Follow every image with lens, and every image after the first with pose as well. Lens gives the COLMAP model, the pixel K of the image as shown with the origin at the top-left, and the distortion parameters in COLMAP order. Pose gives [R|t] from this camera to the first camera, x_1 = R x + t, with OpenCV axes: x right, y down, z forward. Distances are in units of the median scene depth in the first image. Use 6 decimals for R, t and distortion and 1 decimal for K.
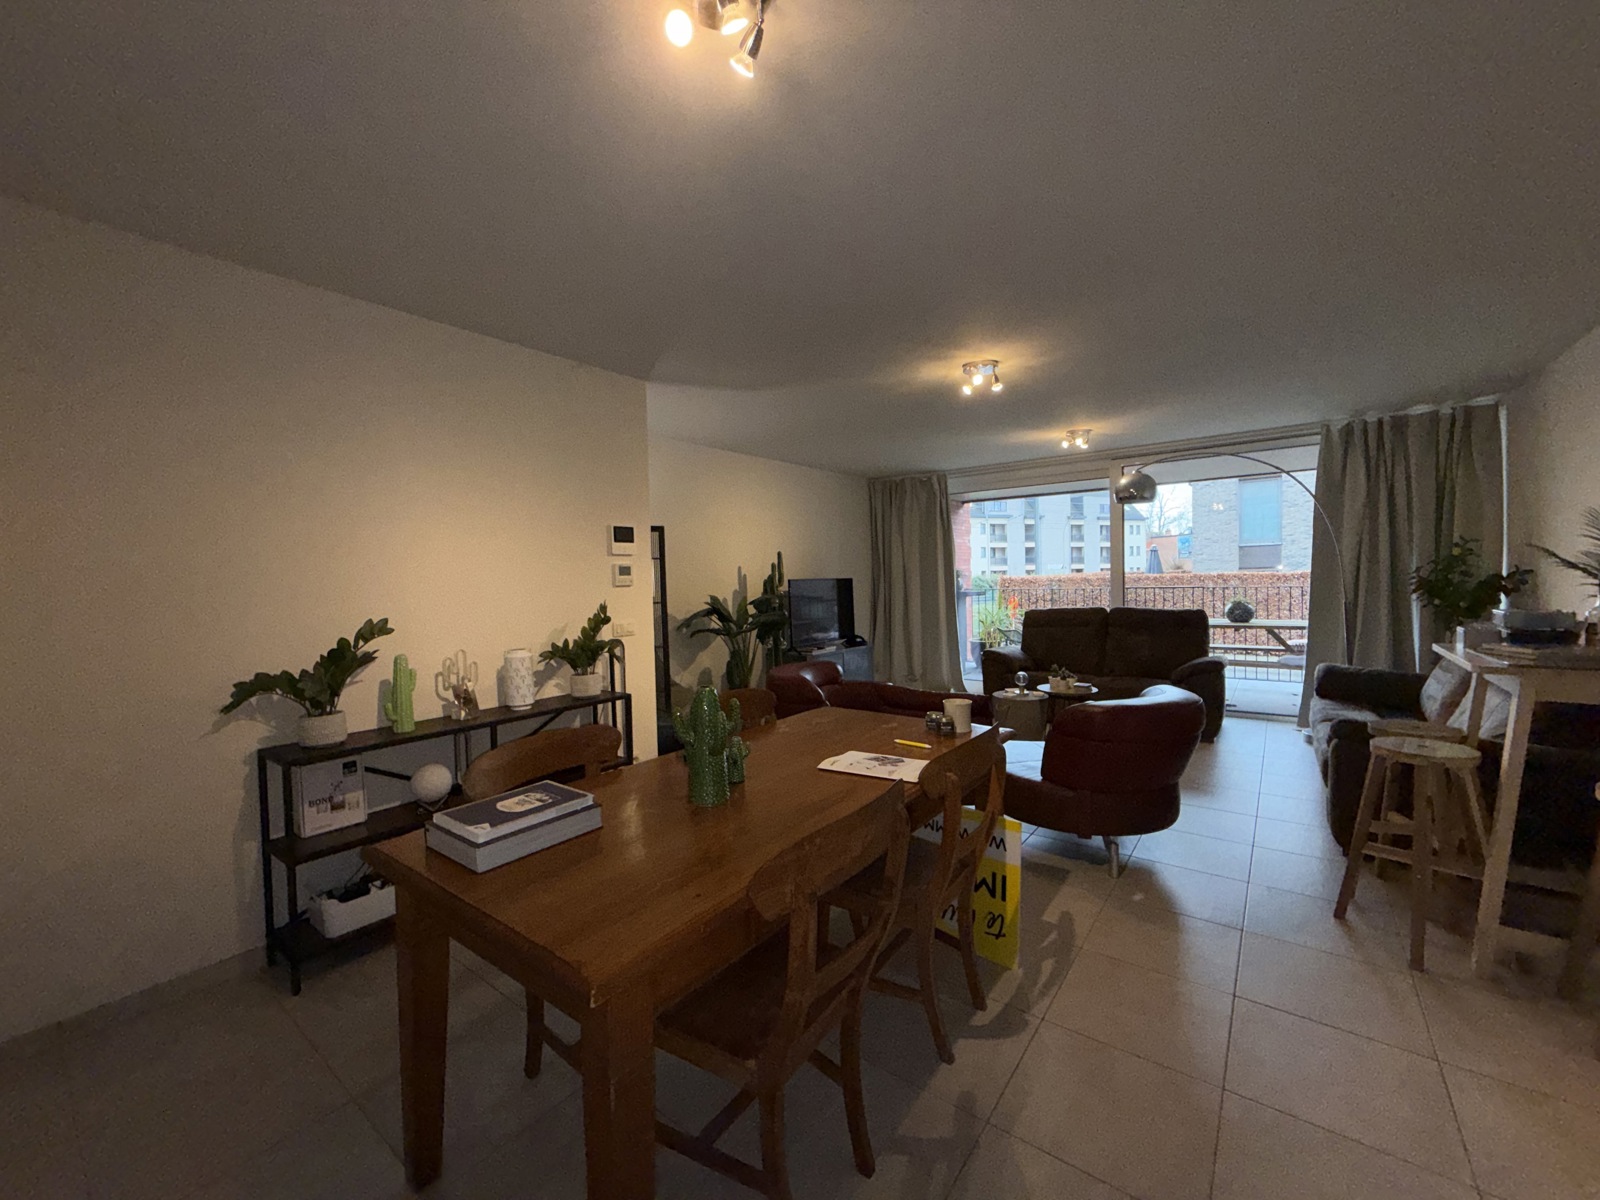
lens RADIAL K [[632.7, 0, 800.0], [0, 632.7, 600.0], [0, 0, 1]] dist [0.000371, -0.000116]
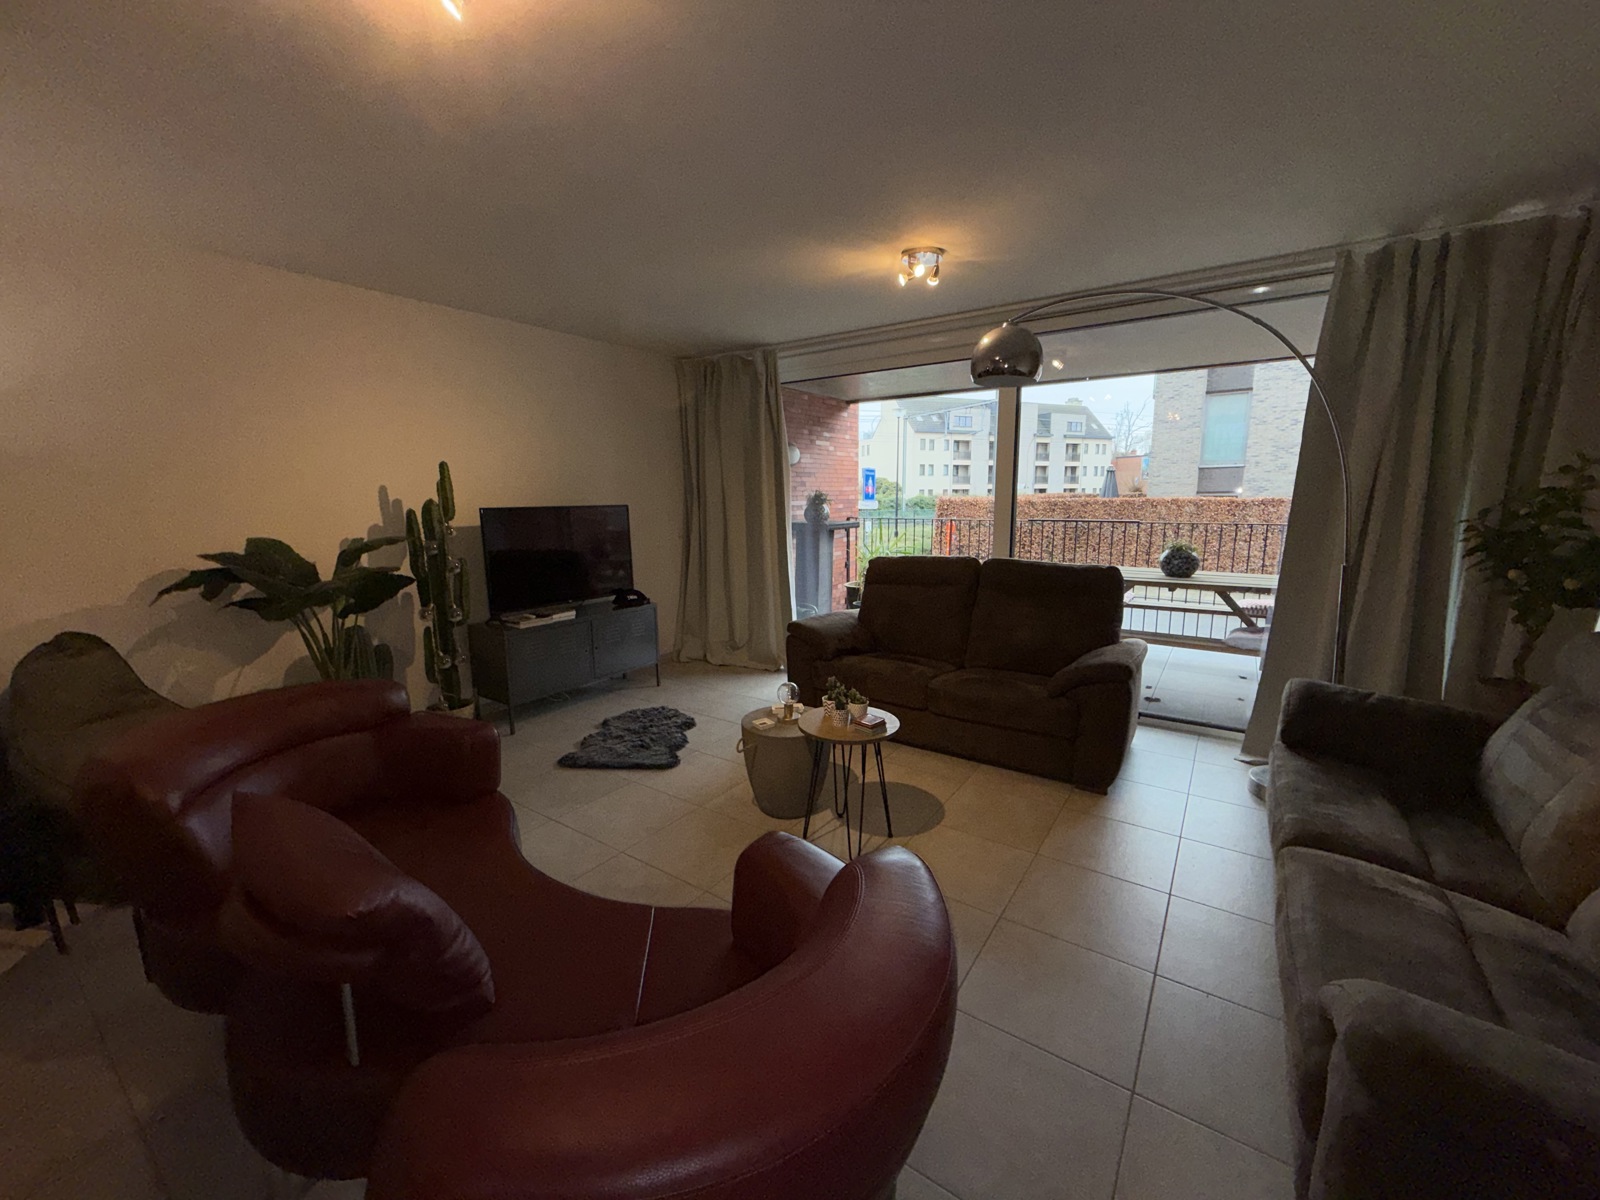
lens RADIAL K [[632.7, 0, 800.0], [0, 632.7, 600.0], [0, 0, 1]] dist [0.000371, -0.000116]
pose [[0.998737, 0.006275, 0.049850, 0.239558], [-0.012762, 0.991313, 0.130905, -0.025644], [-0.048595, -0.131376, 0.990141, 0.319726]]
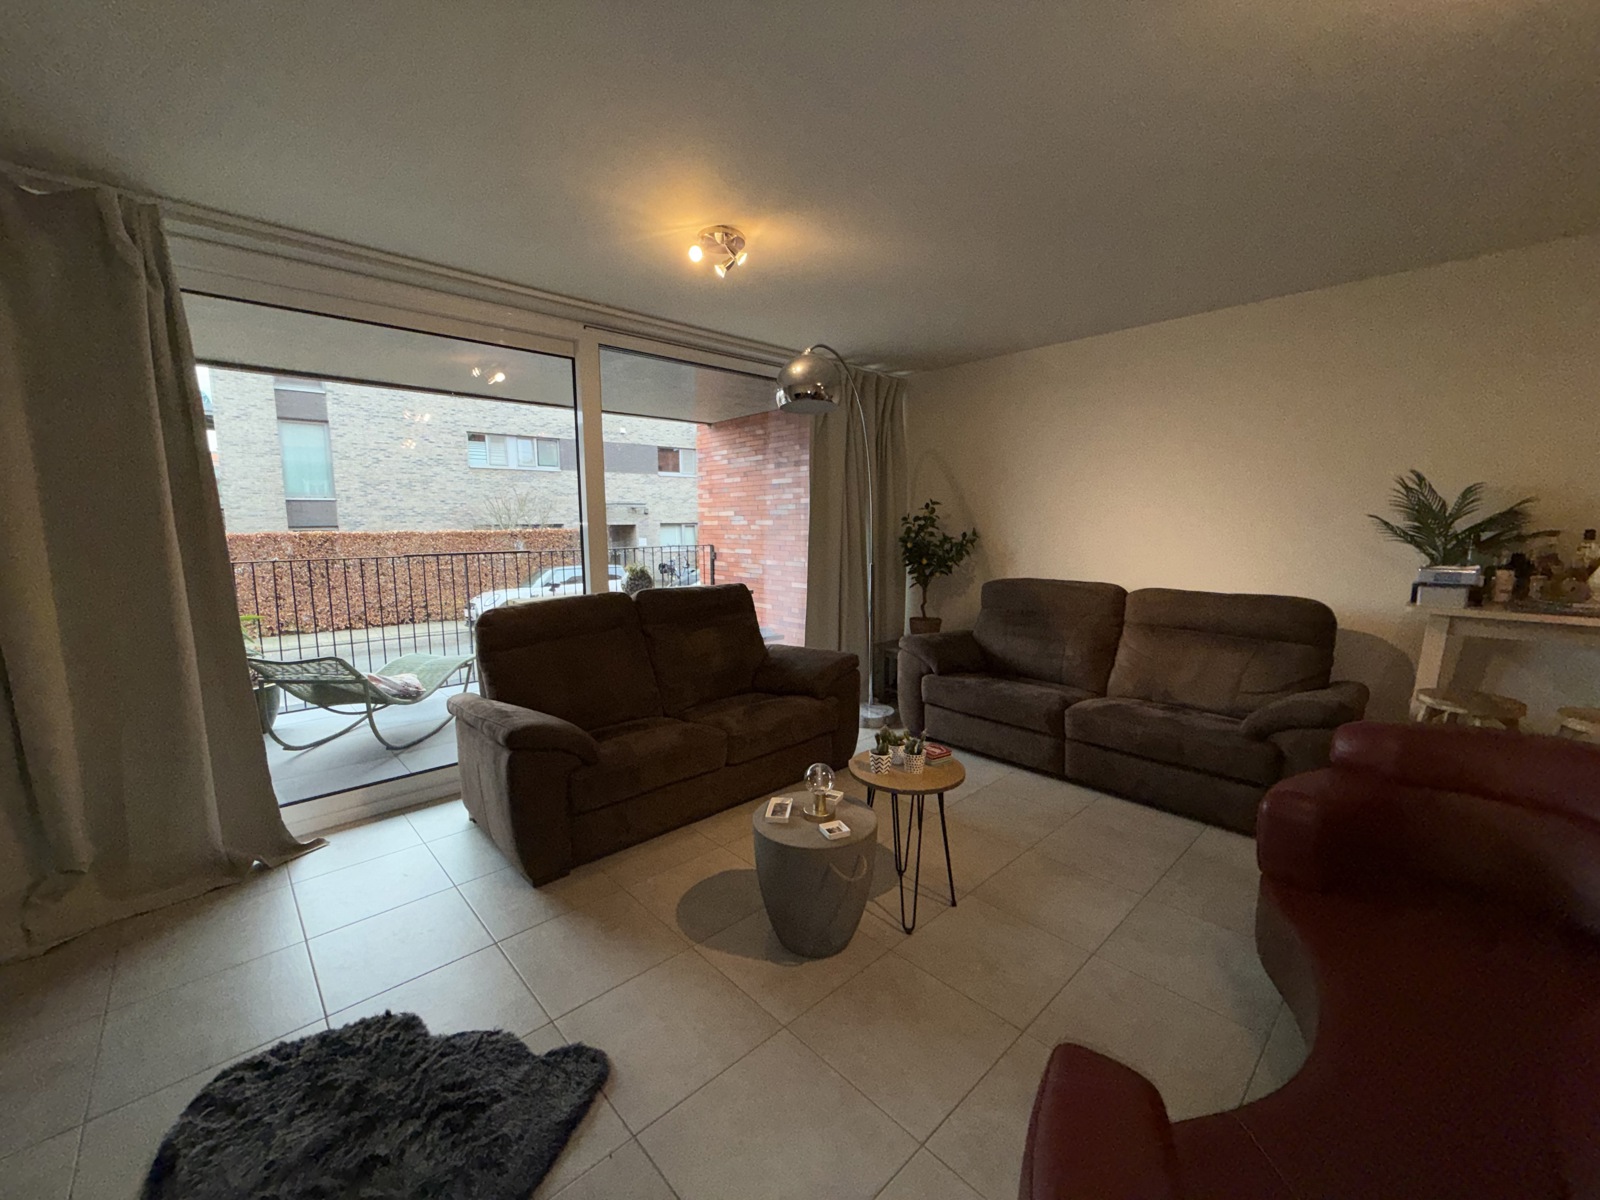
lens RADIAL K [[638.1, 0, 792.4], [0, 638.1, 588.0], [0, 0, 1]] dist [-0.000834, -0.000137]
pose [[0.174585, -0.078161, 0.981535, -0.042021], [0.036379, 0.996676, 0.072896, -0.024021], [-0.983970, 0.022981, 0.176848, 0.679759]]
